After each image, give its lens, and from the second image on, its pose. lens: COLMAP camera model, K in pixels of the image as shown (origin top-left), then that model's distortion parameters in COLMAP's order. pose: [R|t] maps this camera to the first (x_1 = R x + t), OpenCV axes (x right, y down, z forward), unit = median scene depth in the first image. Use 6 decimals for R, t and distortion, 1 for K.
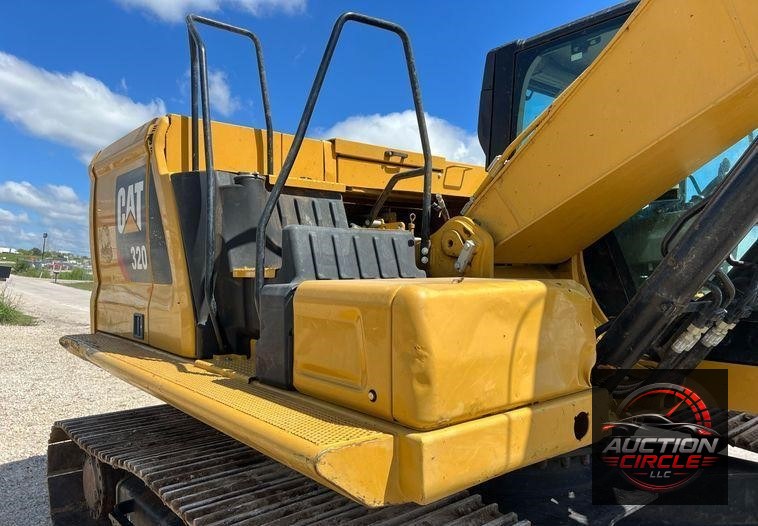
lens RADIAL K [[553.7, 0, 377.2], [0, 553.7, 292.3], [0, 0, 1]] dist [0.034263, -0.005562]
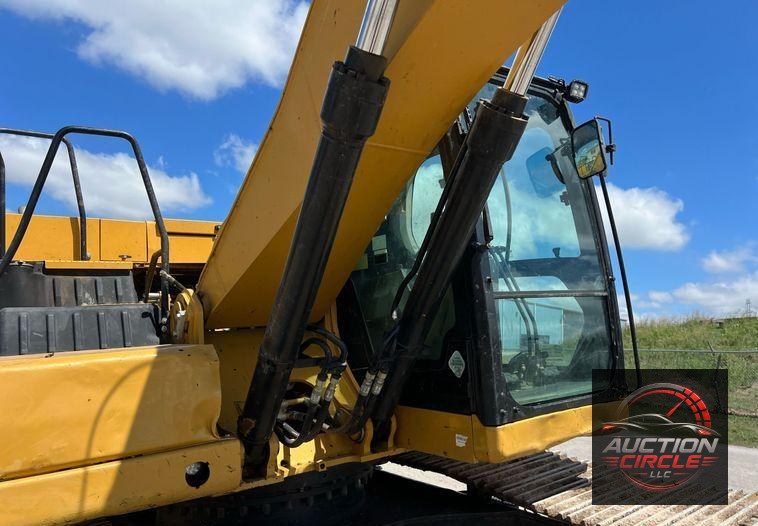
lens RADIAL K [[553.7, 0, 377.2], [0, 553.7, 292.3], [0, 0, 1]] dist [0.034263, -0.005562]
pose [[0.996476, -0.056146, -0.062321, 0.804111], [0.050162, 0.994331, -0.093750, -0.005265], [0.067231, 0.090293, 0.993643, -0.139108]]
